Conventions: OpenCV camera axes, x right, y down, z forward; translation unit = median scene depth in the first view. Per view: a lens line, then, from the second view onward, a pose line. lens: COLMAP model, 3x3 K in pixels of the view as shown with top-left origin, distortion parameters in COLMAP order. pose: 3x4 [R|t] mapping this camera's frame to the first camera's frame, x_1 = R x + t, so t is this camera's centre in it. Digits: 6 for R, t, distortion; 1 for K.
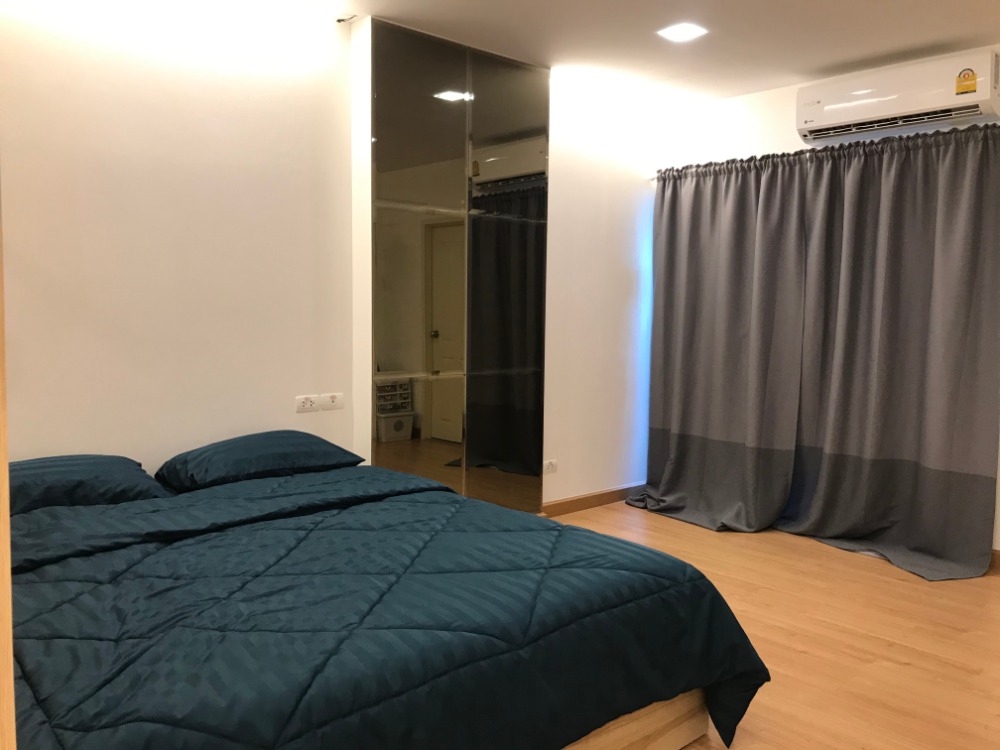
lens RADIAL K [[815.3, 0, 489.2], [0, 815.3, 373.5], [0, 0, 1]] dist [0.019797, 0.006882]
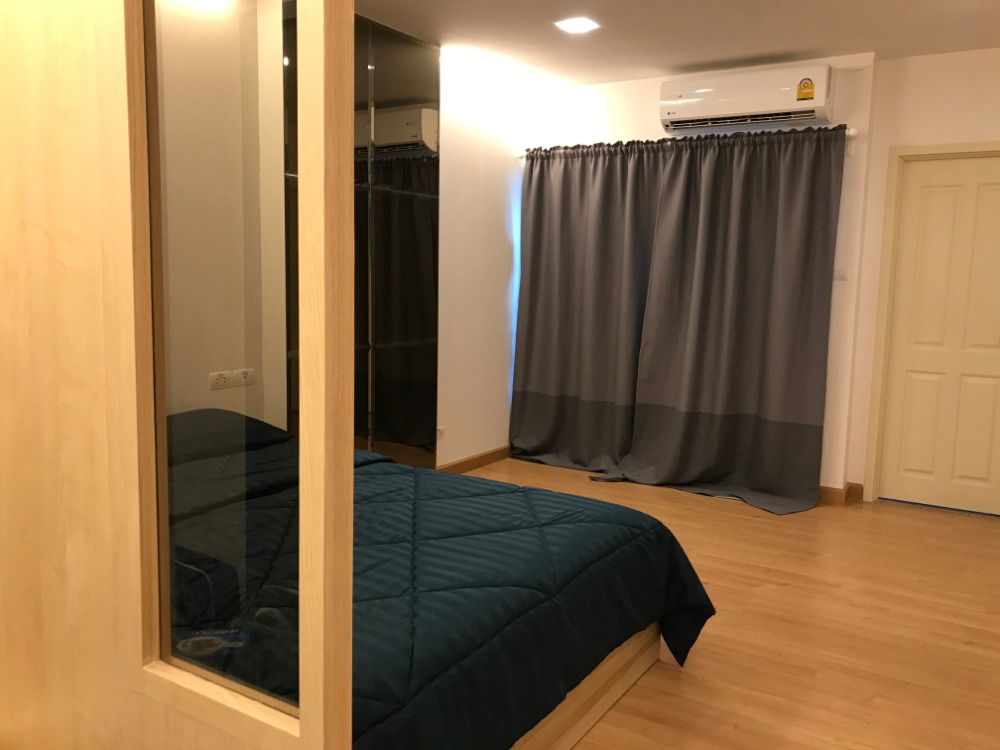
lens RADIAL K [[817.1, 0, 491.4], [0, 817.1, 373.1], [0, 0, 1]] dist [0.004995, 0.005560]
pose [[0.966027, -0.024871, 0.257240, -0.140461], [0.014243, 0.998969, 0.043097, -0.007816], [-0.258047, -0.037969, 0.965386, -0.019031]]
